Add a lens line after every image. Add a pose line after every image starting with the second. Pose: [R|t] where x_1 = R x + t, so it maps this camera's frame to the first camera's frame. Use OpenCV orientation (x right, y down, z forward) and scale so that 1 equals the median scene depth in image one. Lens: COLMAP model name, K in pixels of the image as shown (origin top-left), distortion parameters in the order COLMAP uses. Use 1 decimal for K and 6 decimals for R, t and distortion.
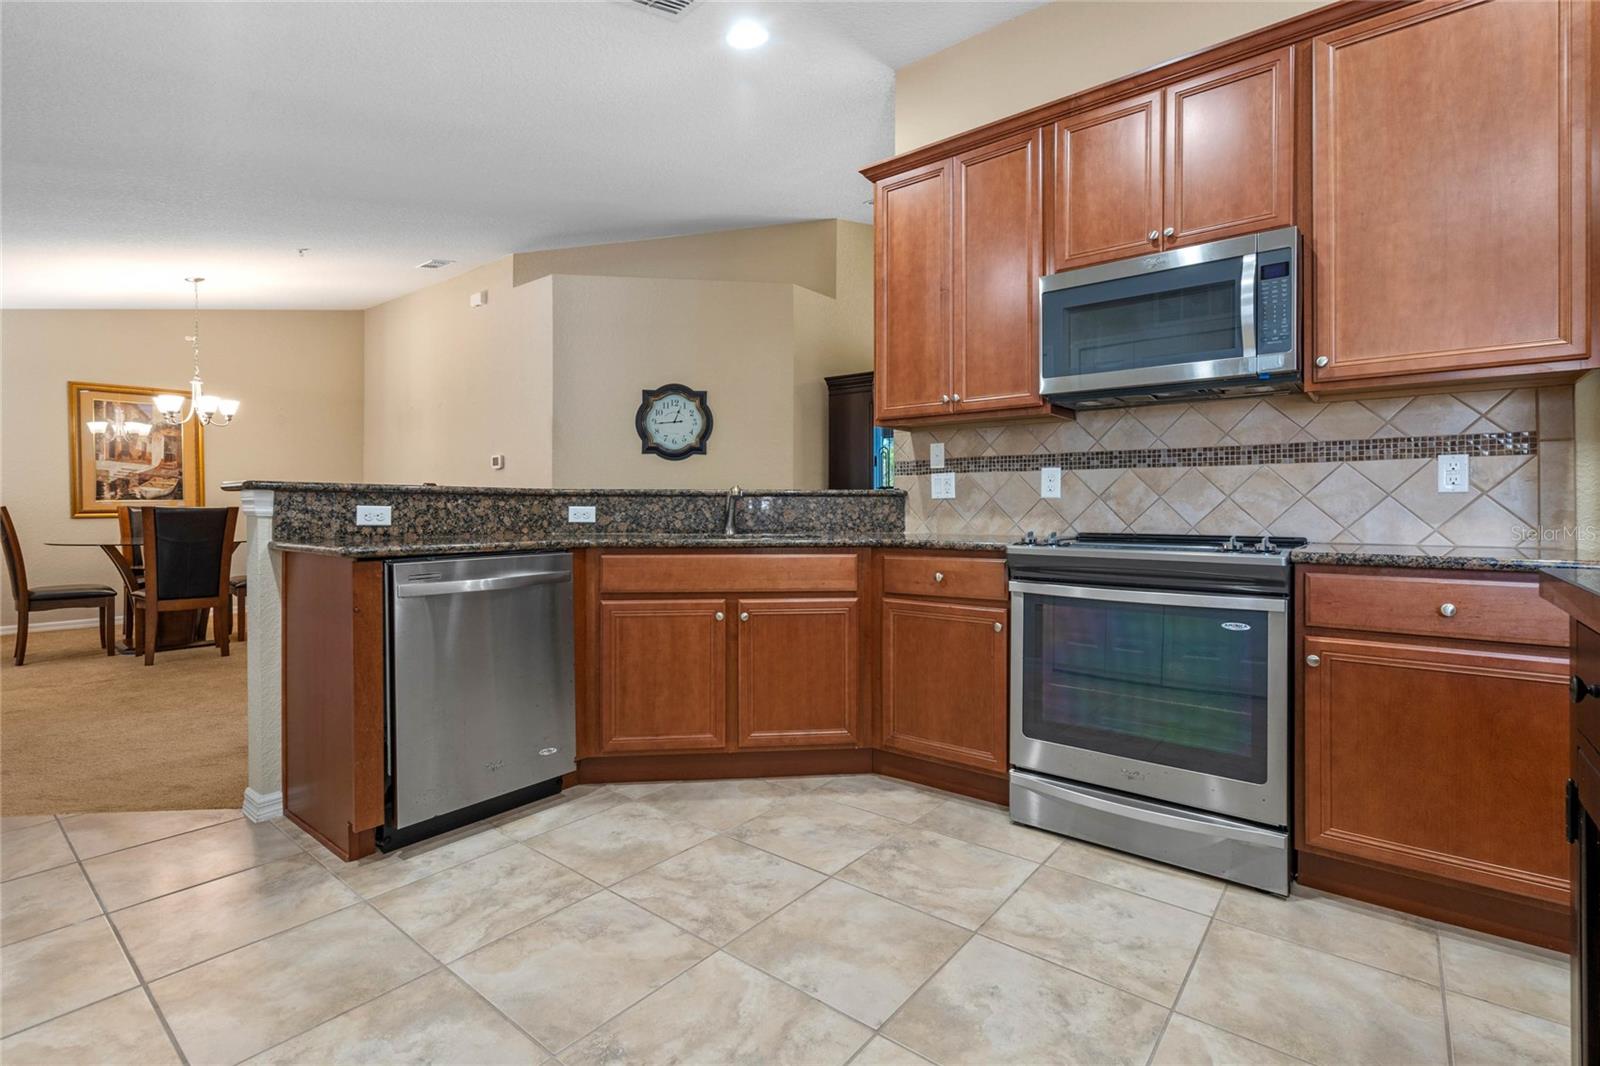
lens RADIAL K [[731.6, 0, 802.0], [0, 731.6, 515.2], [0, 0, 1]] dist [0.001644, 0.000239]
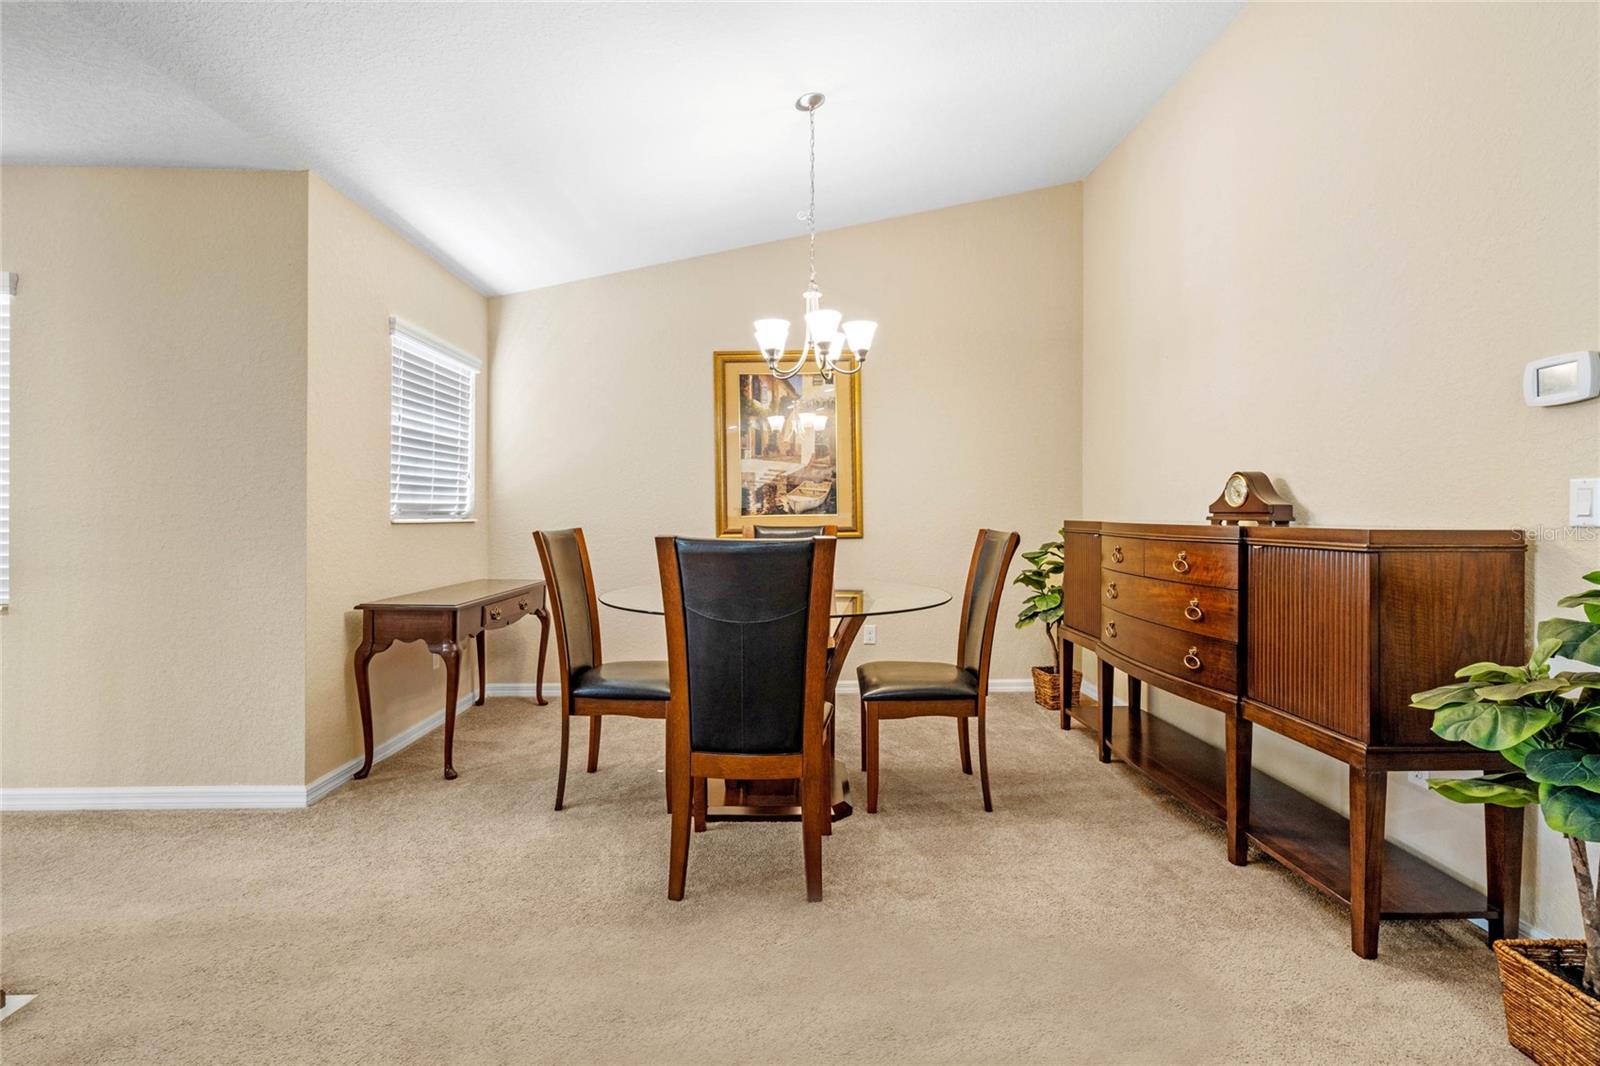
lens RADIAL K [[740.4, 0, 796.0], [0, 740.4, 523.7], [0, 0, 1]] dist [-0.000175, -0.000062]
pose [[0.646944, 0.007144, -0.762504, -0.367123], [-0.004815, 0.999974, 0.005284, -0.015709], [0.762522, 0.000253, 0.646962, 0.555522]]
